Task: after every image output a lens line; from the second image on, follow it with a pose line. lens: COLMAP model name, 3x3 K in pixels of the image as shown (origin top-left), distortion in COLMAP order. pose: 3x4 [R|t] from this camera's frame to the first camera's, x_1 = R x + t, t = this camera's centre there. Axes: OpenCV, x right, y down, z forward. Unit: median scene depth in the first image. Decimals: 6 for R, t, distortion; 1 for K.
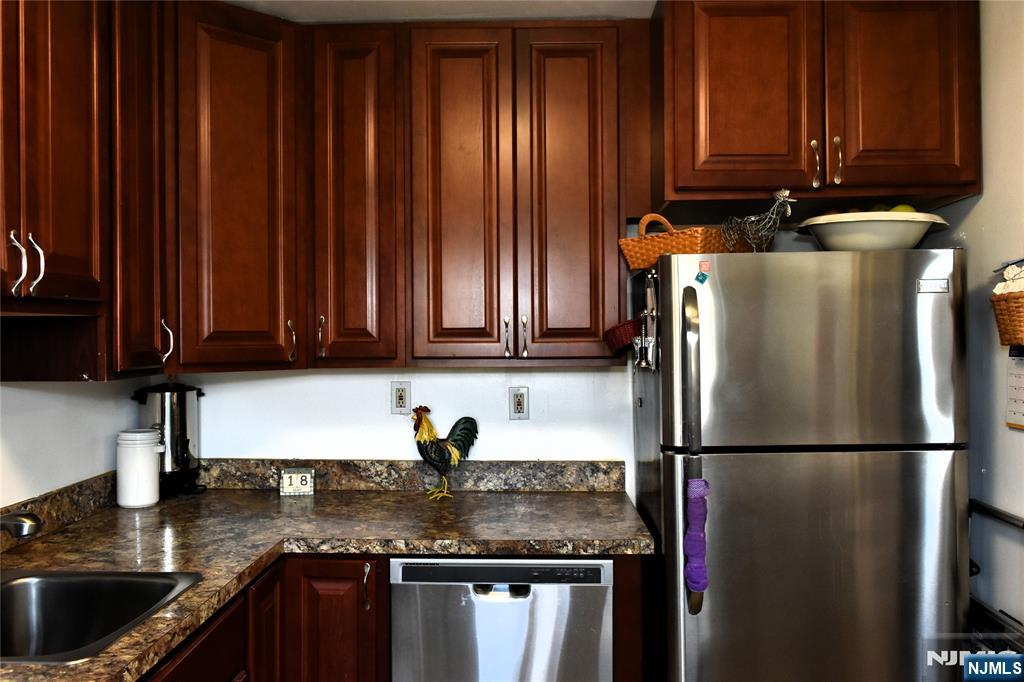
lens RADIAL K [[792.6, 0, 514.2], [0, 792.6, 340.6], [0, 0, 1]] dist [-0.011031, 0.003058]
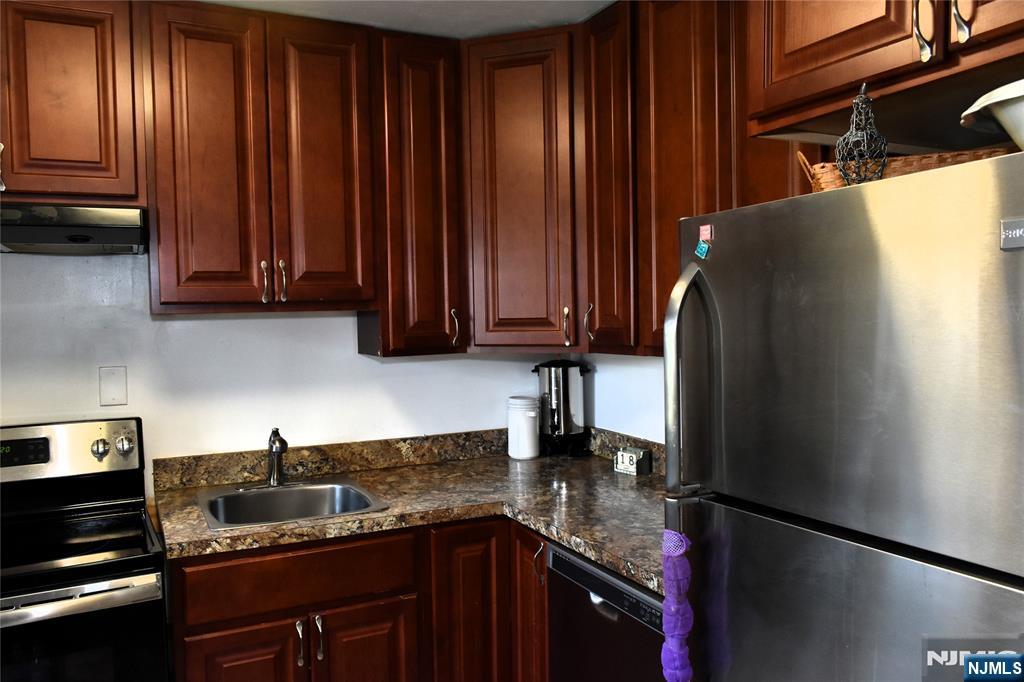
lens RADIAL K [[792.6, 0, 513.6], [0, 792.6, 335.1], [0, 0, 1]] dist [-0.011031, 0.003058]
pose [[0.461248, 0.019106, -0.887066, 0.721697], [0.010511, 0.999580, 0.026995, -0.019089], [0.887209, -0.021775, 0.460854, 0.496909]]
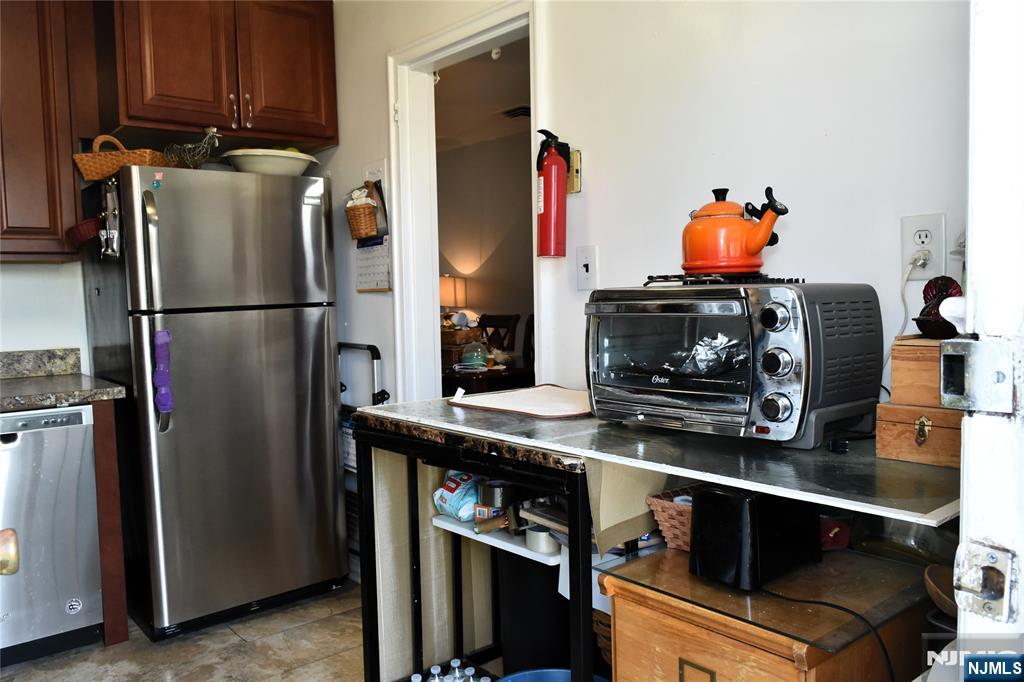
lens RADIAL K [[792.6, 0, 508.3], [0, 792.6, 342.7], [0, 0, 1]] dist [-0.011031, 0.003058]
pose [[0.746834, -0.056826, 0.662578, -0.210816], [0.022204, 0.997918, 0.060559, 0.113446], [-0.664639, -0.030516, 0.746541, -0.392401]]
